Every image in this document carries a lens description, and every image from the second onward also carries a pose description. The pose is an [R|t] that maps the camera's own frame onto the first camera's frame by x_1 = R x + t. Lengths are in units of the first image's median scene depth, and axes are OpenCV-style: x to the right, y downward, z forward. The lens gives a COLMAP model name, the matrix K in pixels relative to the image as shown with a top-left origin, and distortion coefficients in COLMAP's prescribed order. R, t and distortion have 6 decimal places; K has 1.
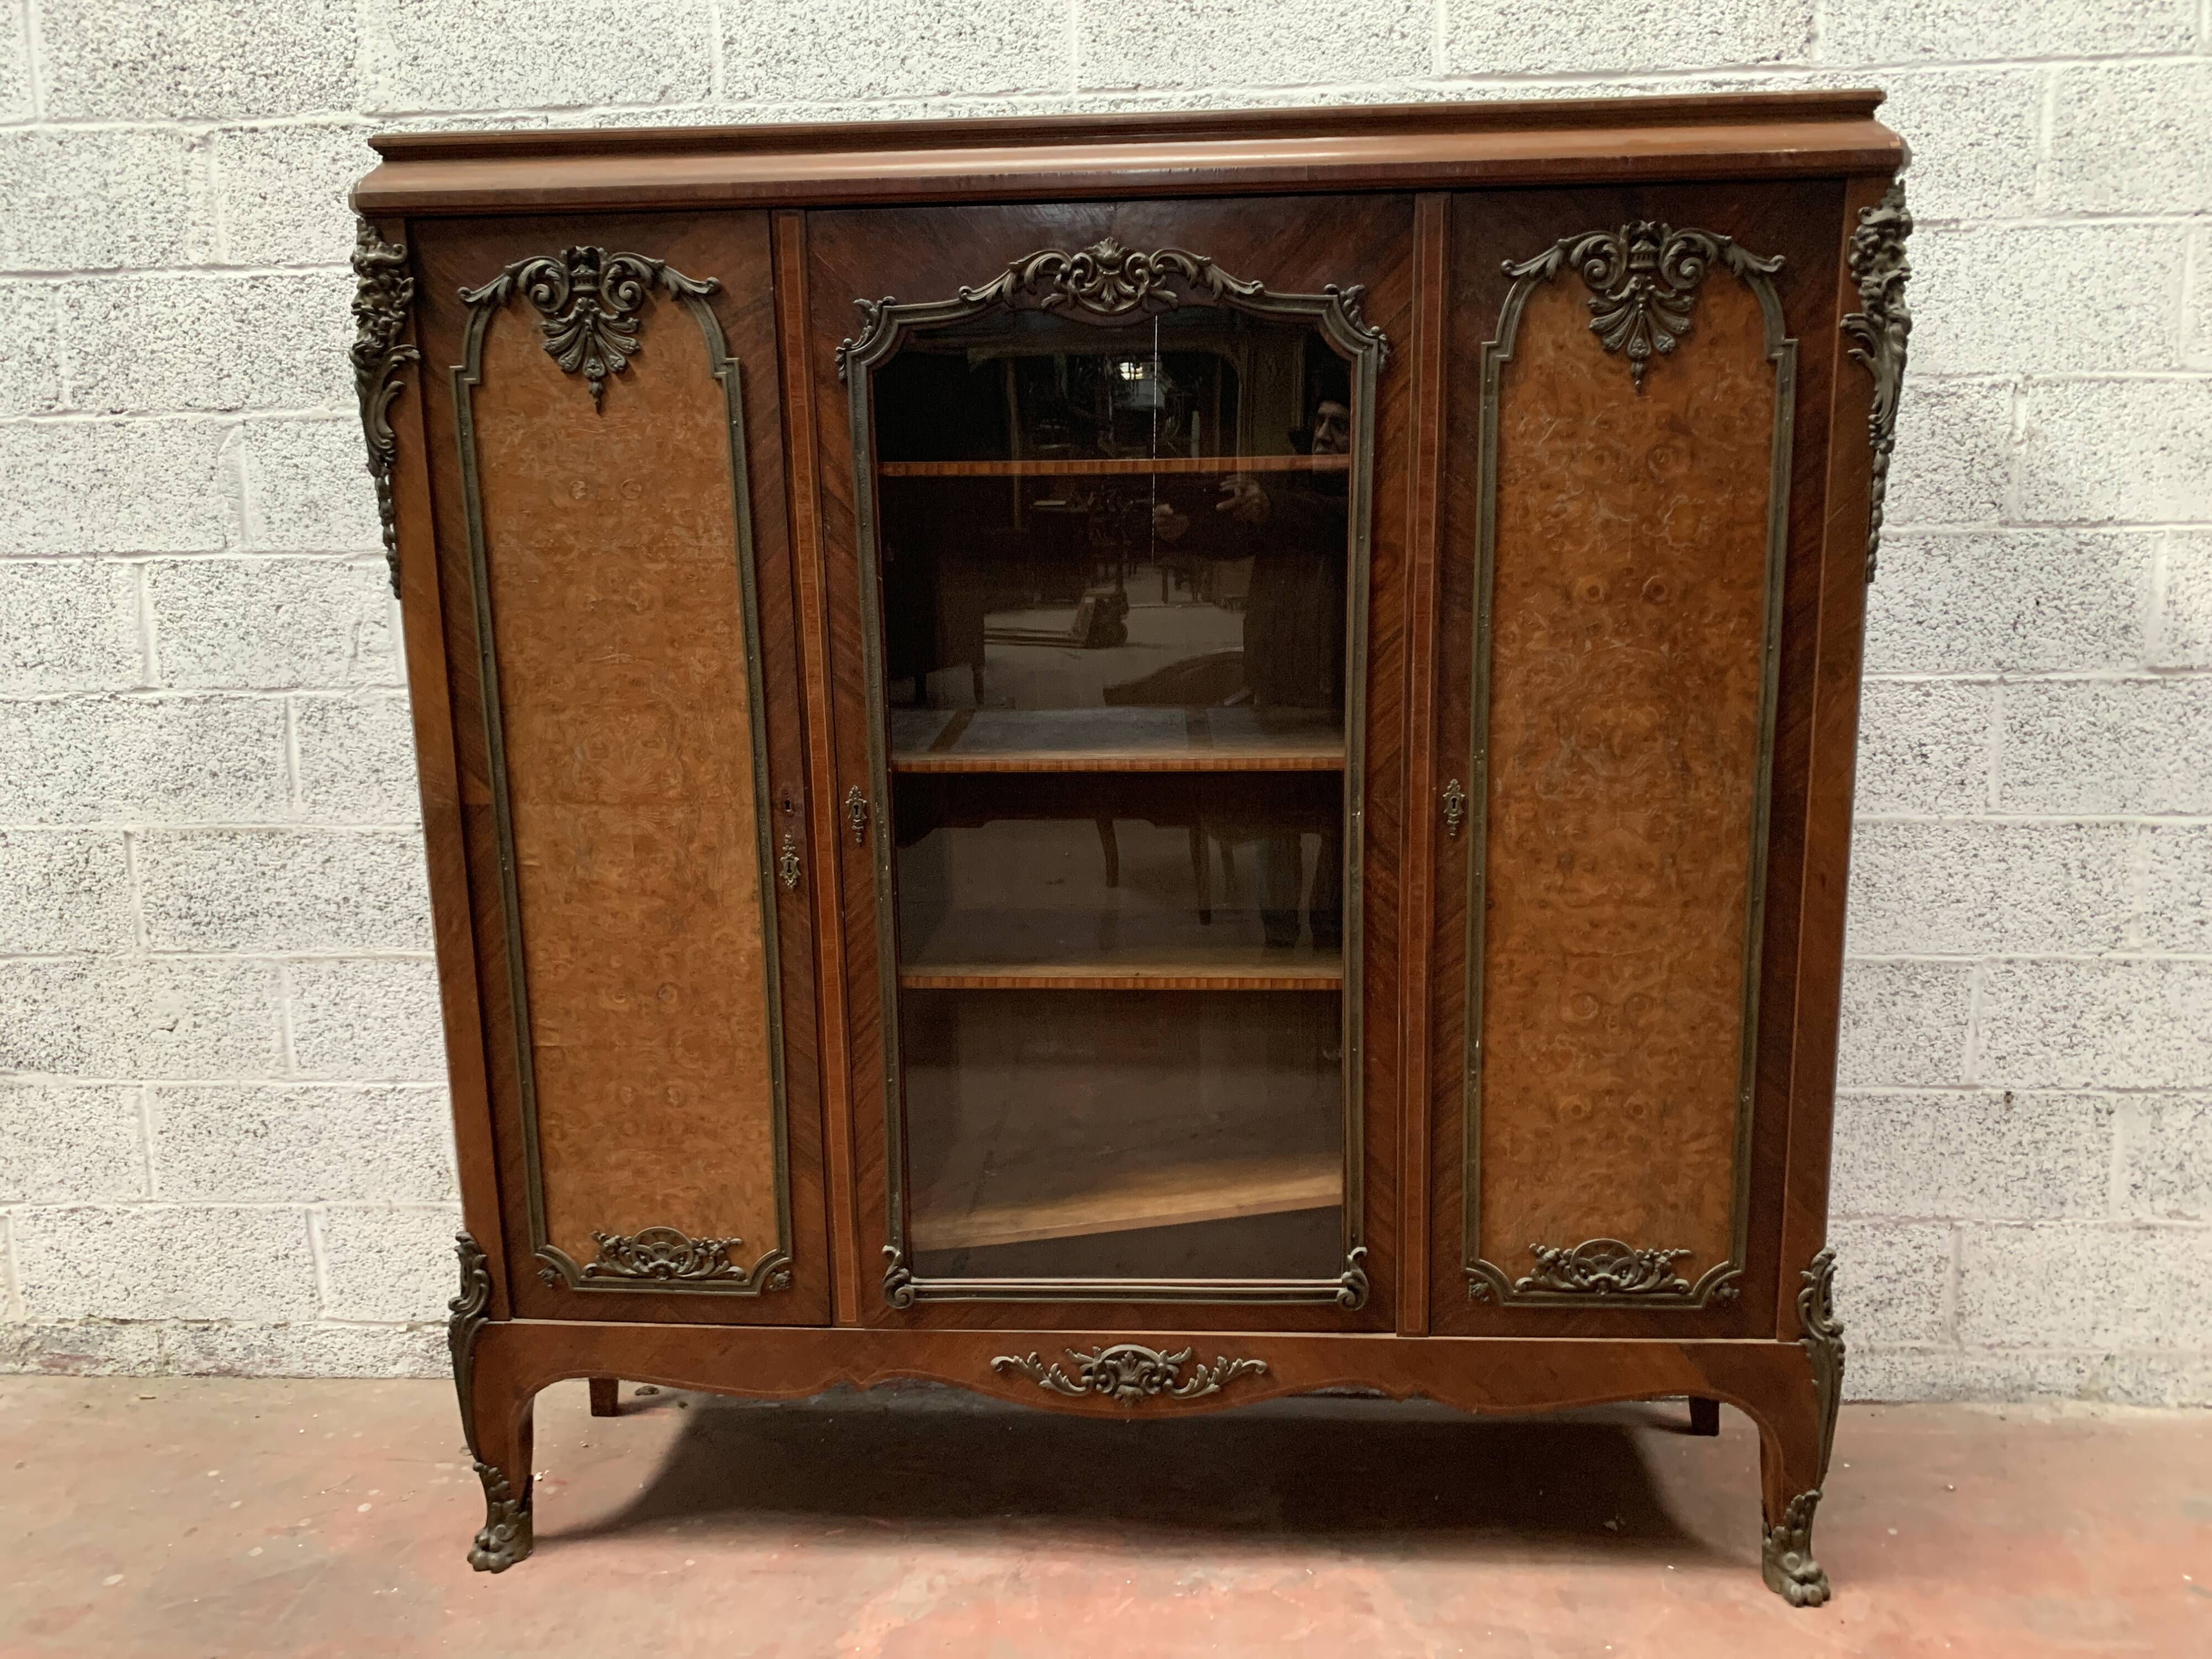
lens RADIAL K [[1713.1, 0, 1106.0], [0, 1713.1, 829.5], [0, 0, 1]] dist [0.009058, -0.010804]
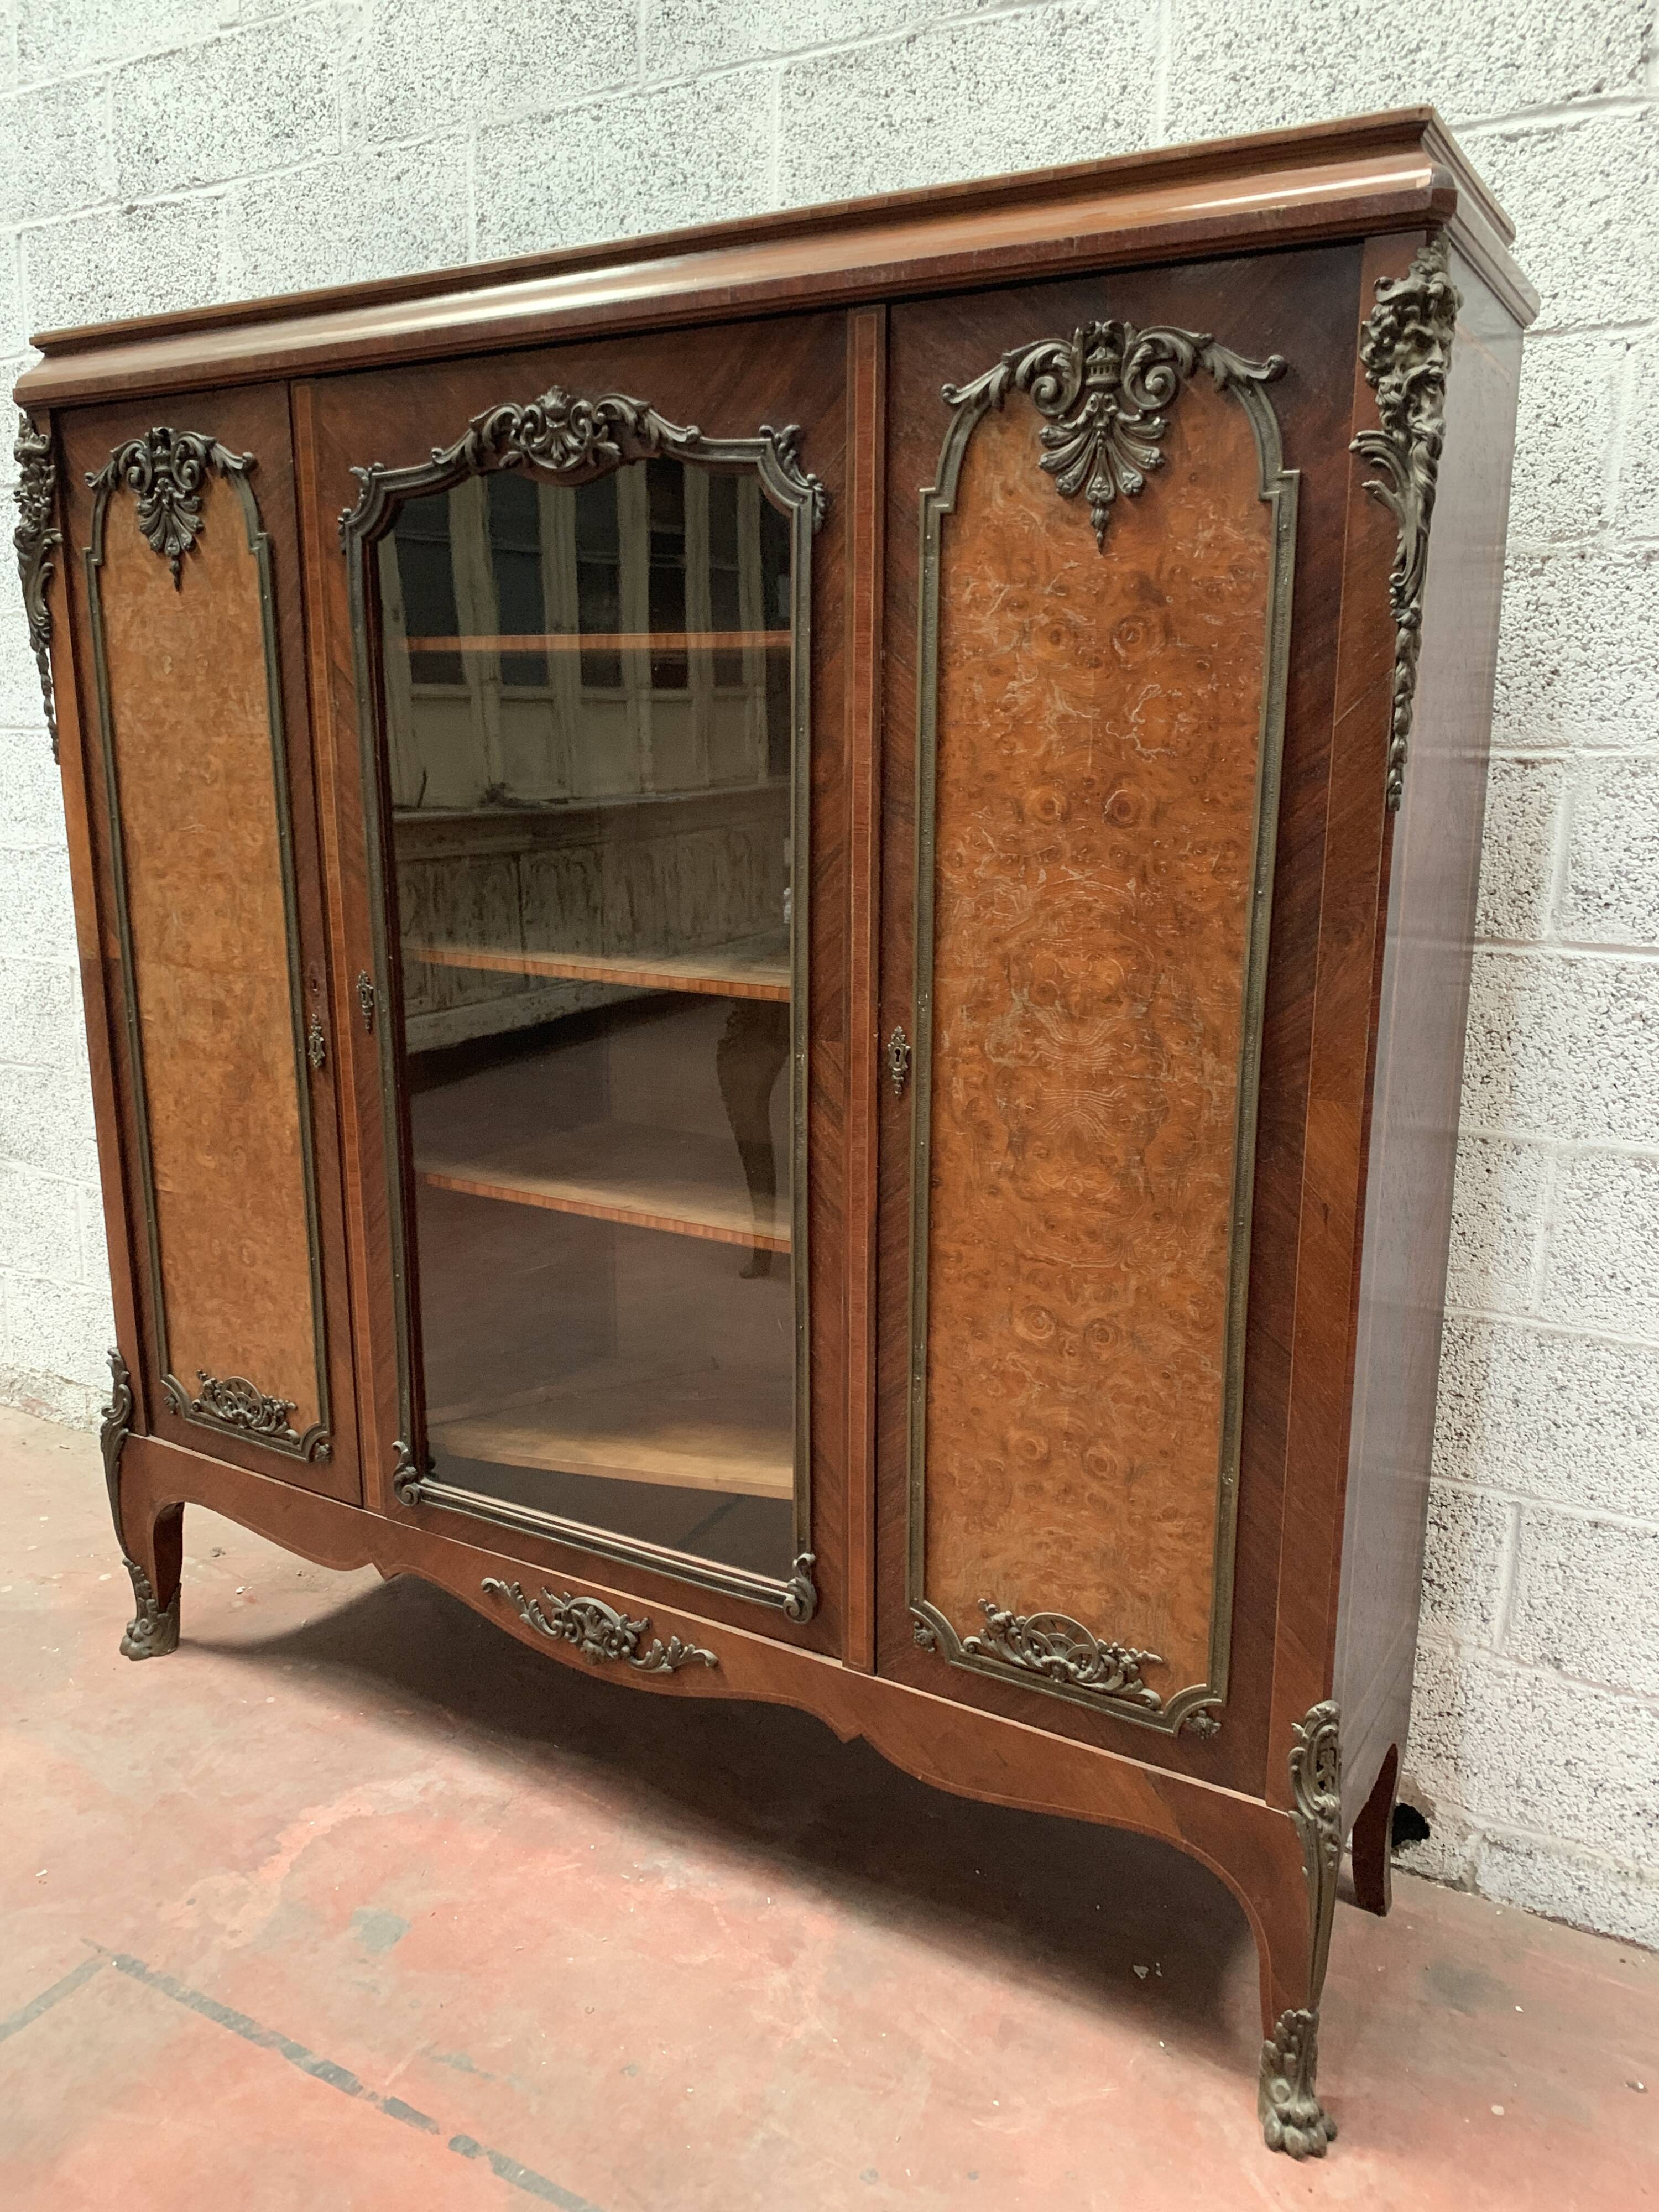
lens RADIAL K [[1713.1, 0, 829.2], [0, 1713.1, 1114.6], [0, 0, 1]] dist [0.009058, -0.010804]
pose [[0.888438, 0.125839, -0.441409, 0.527309], [-0.112607, 0.992051, 0.056172, -0.028629], [0.444969, -0.000199, 0.895546, 0.231759]]
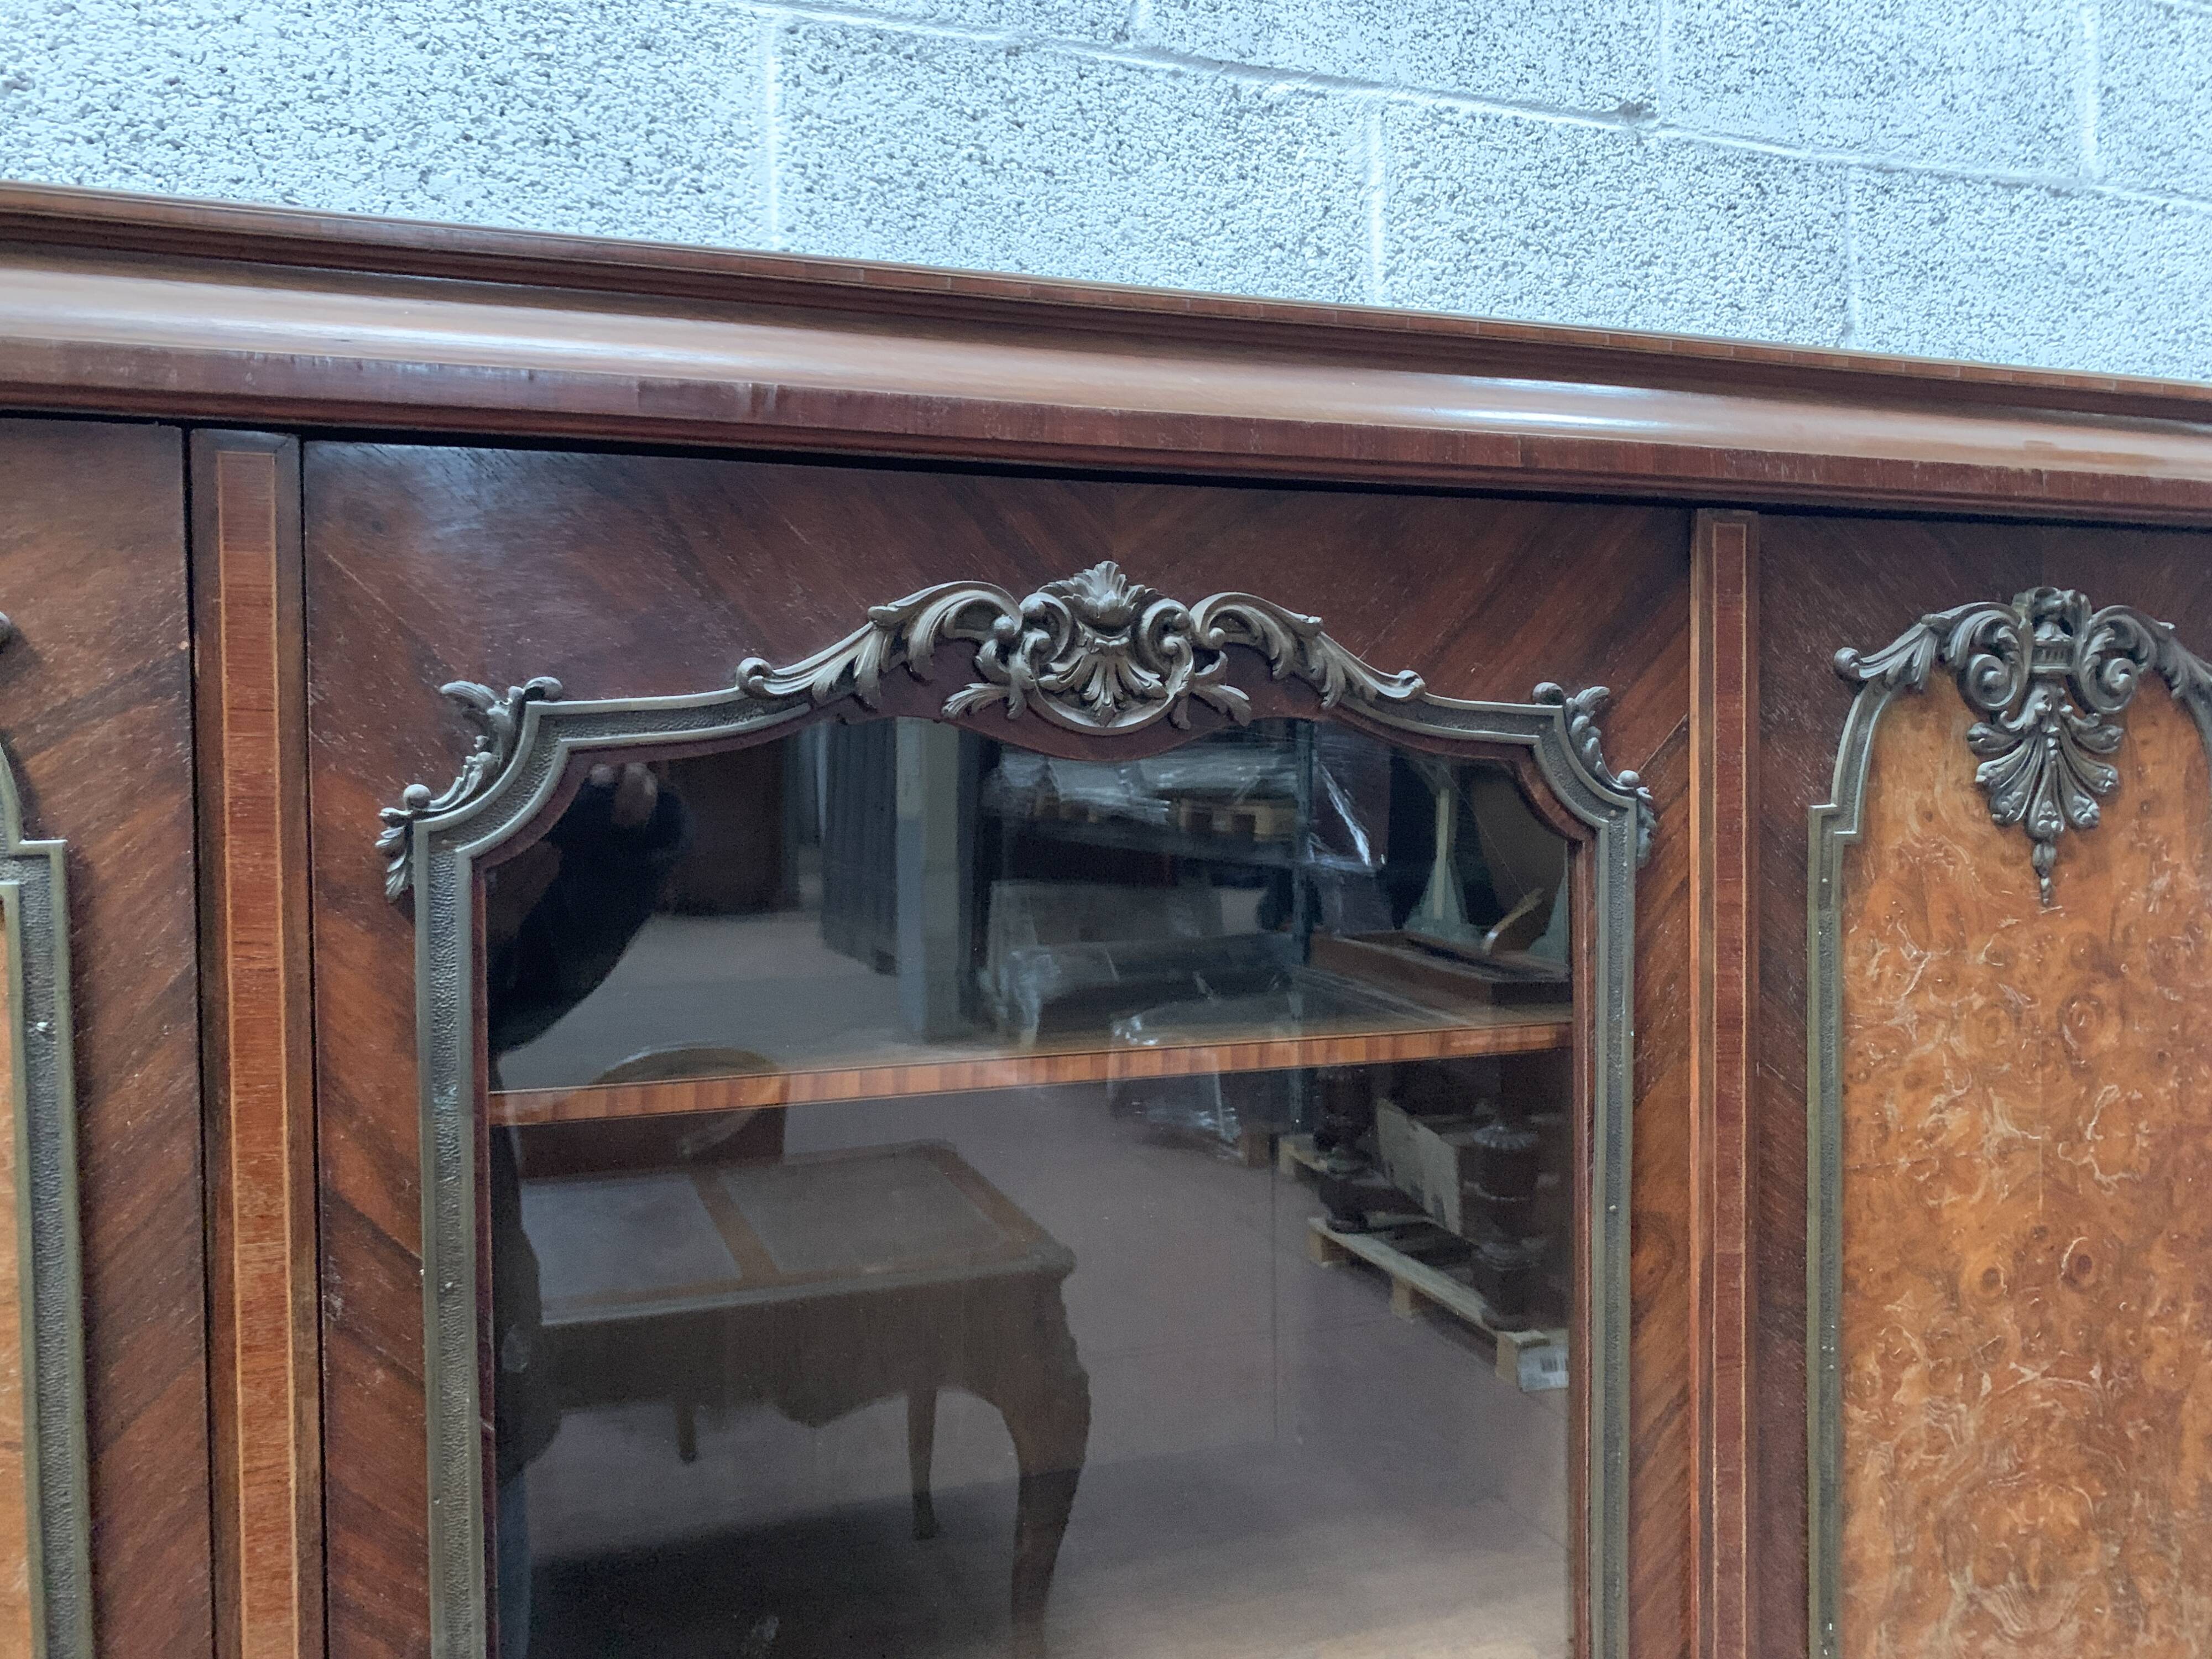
lens RADIAL K [[1711.6, 0, 1111.7], [0, 1711.6, 795.8], [0, 0, 1]] dist [-0.002461, 0.002573]
pose [[0.919565, 0.002559, 0.392930, -0.147296], [0.067412, 0.984126, -0.164172, -0.200938], [-0.387112, 0.177455, 0.904795, 0.577114]]
